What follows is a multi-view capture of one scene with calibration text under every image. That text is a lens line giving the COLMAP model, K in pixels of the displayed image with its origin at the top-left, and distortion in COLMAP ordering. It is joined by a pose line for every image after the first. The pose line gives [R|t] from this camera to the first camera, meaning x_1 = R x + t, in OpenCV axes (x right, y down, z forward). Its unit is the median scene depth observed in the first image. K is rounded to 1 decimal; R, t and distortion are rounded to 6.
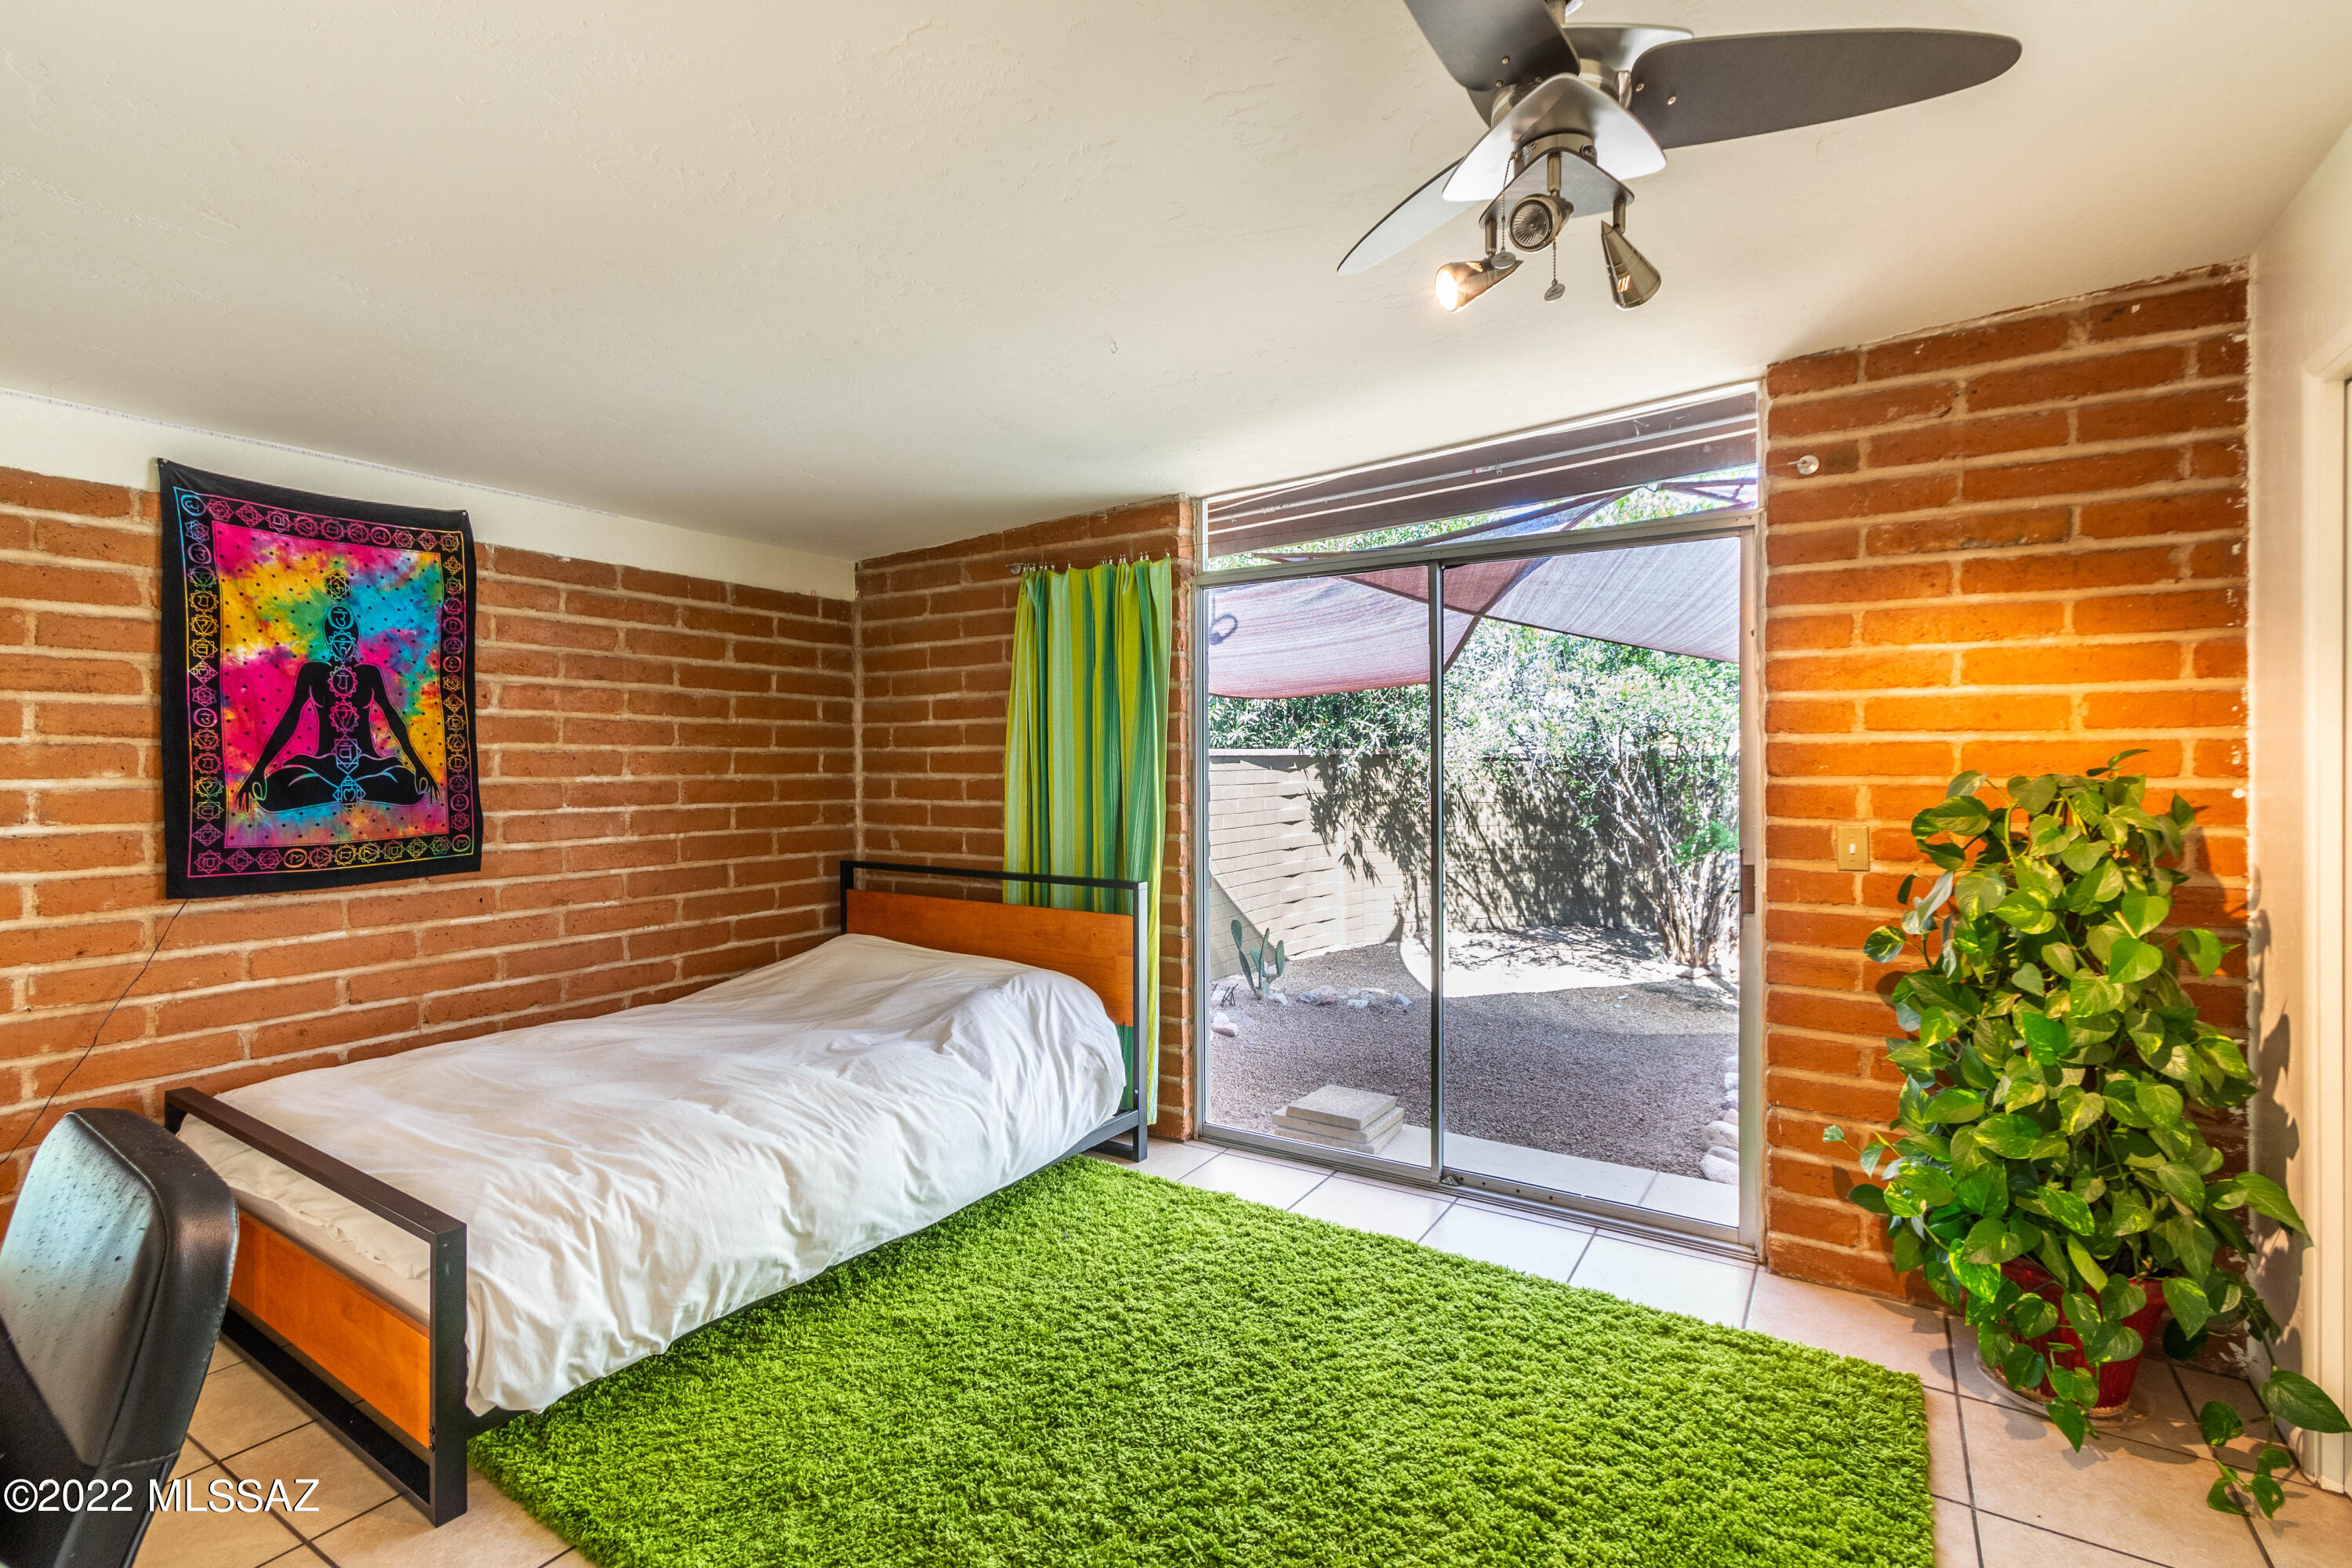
lens RADIAL K [[1075.4, 0, 1189.5], [0, 1075.4, 772.9], [0, 0, 1]] dist [0.003863, -0.000671]
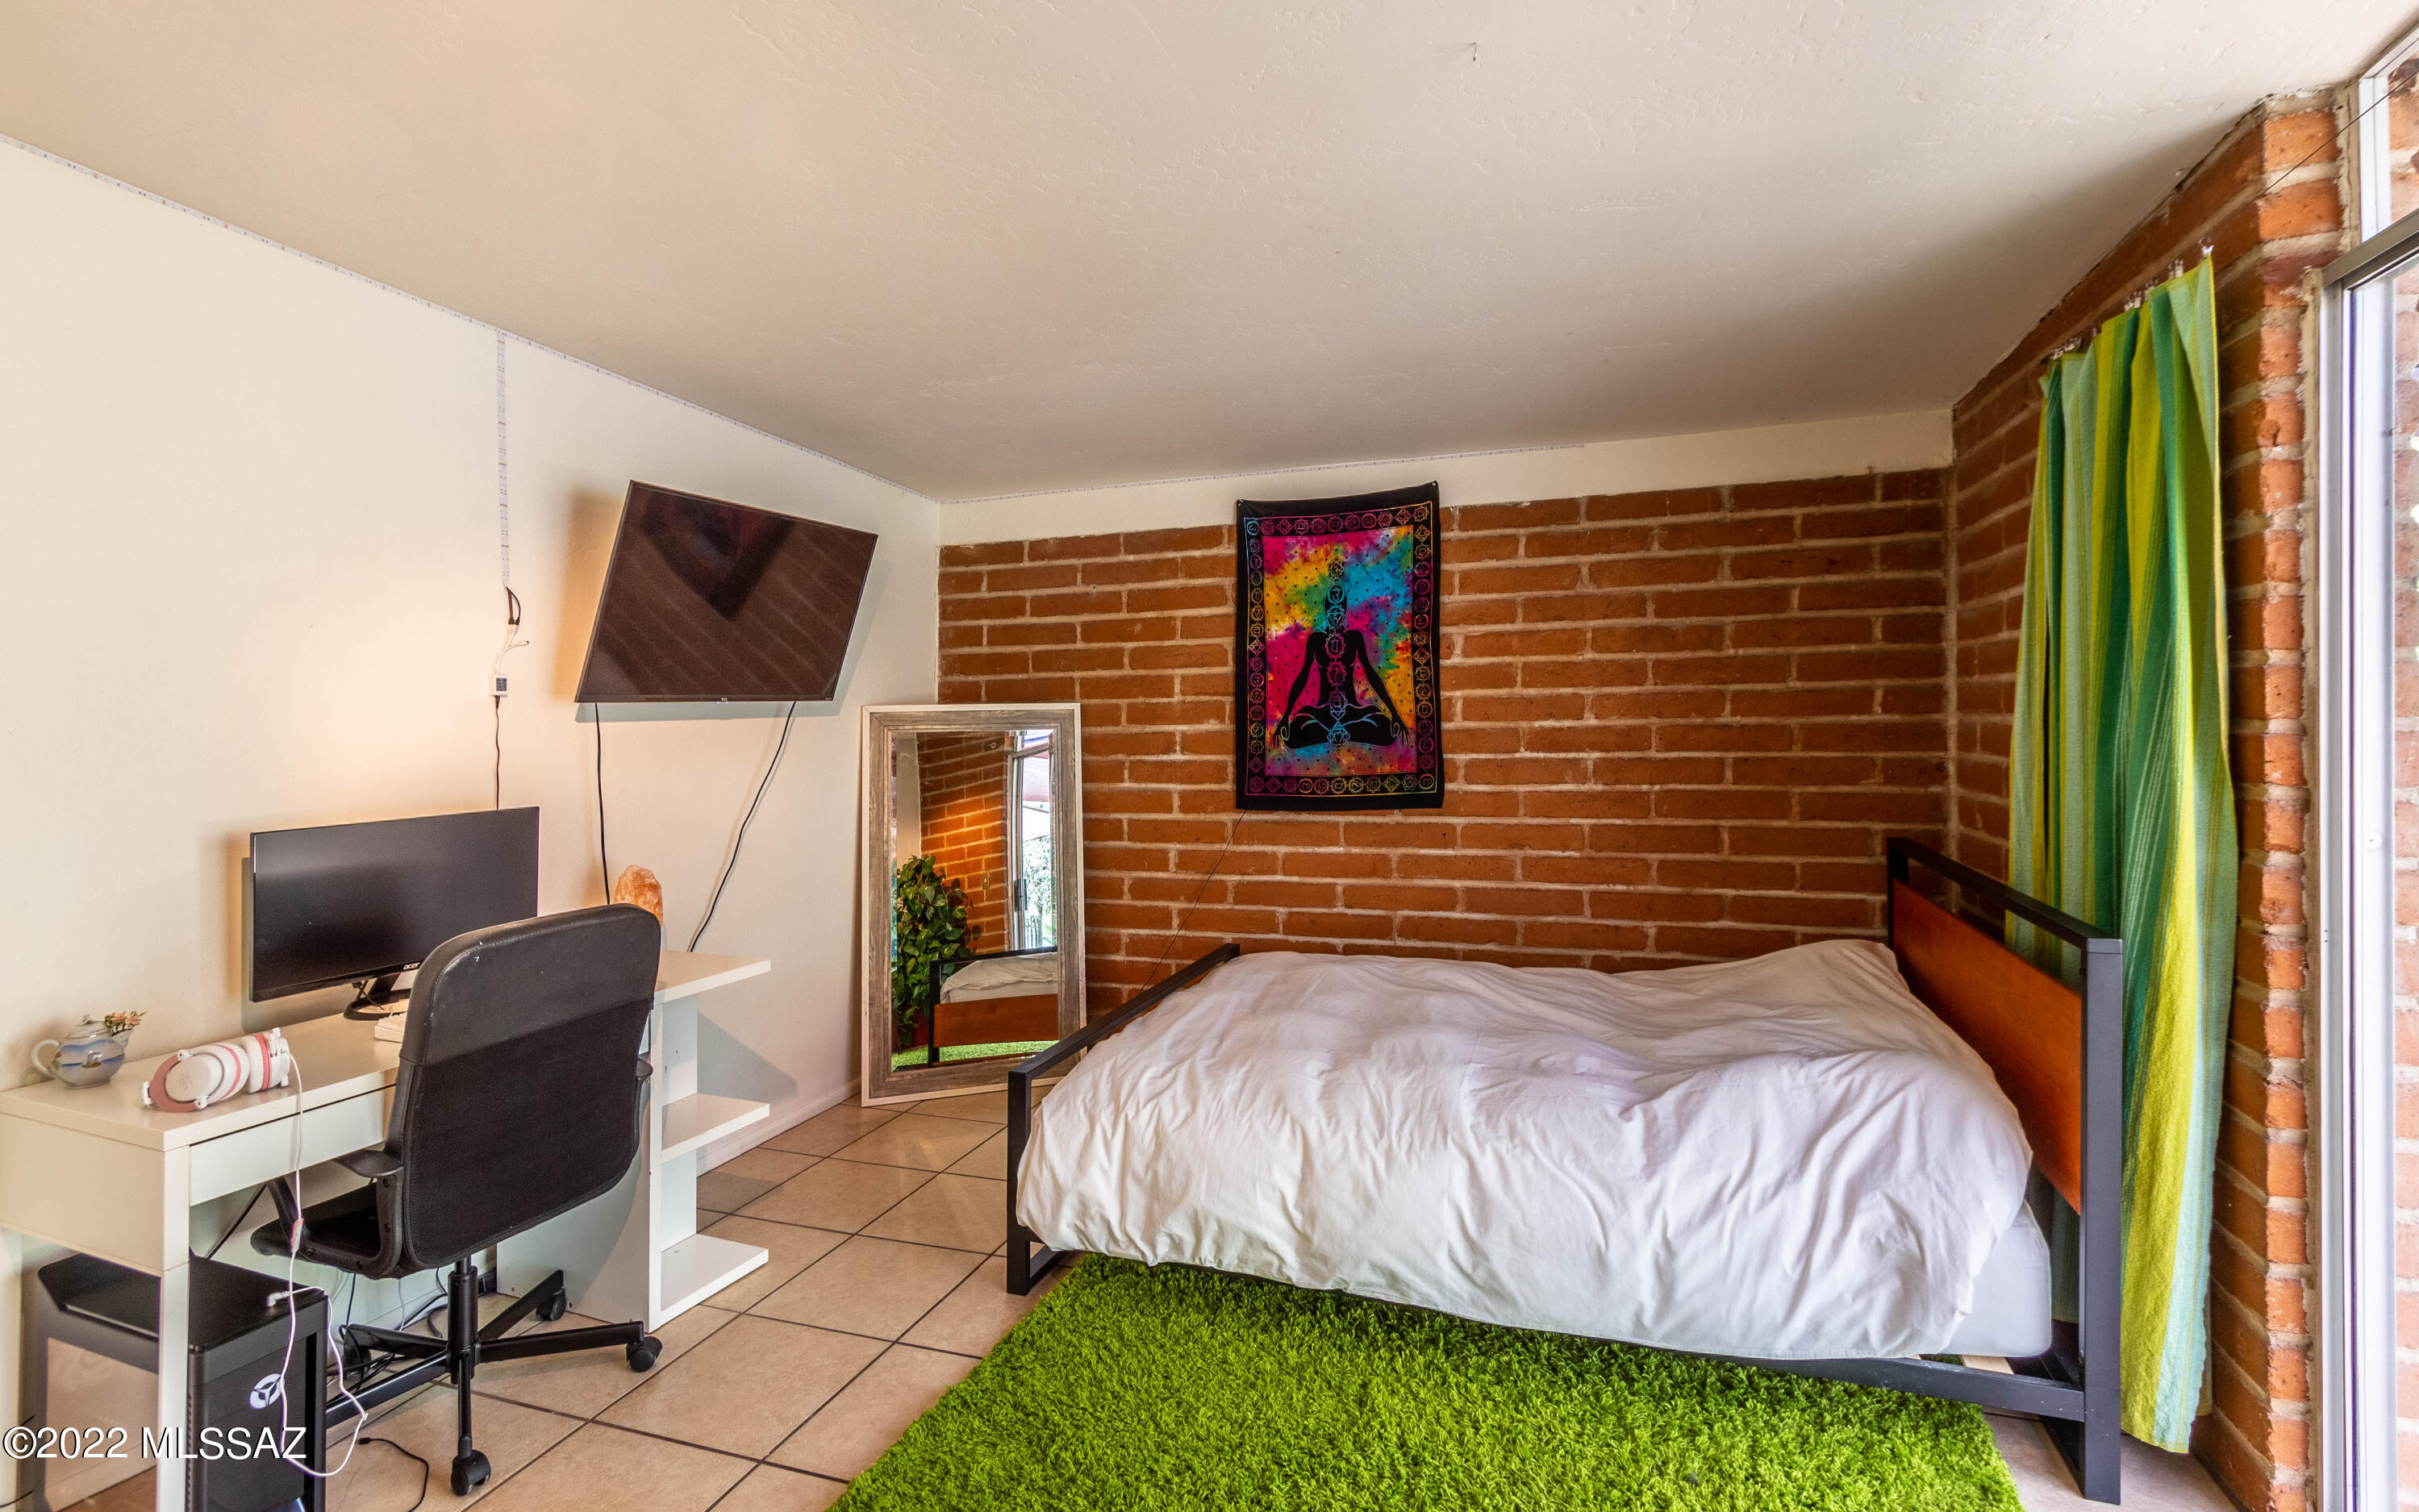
lens RADIAL K [[1126.5, 0, 1229.8], [0, 1126.5, 703.1], [0, 0, 1]] dist [-0.000555, 0.000591]
pose [[0.224316, -0.010616, -0.974459, 0.400452], [0.011689, 0.999898, -0.008203, -0.008434], [0.974446, -0.009550, 0.224417, 0.527022]]
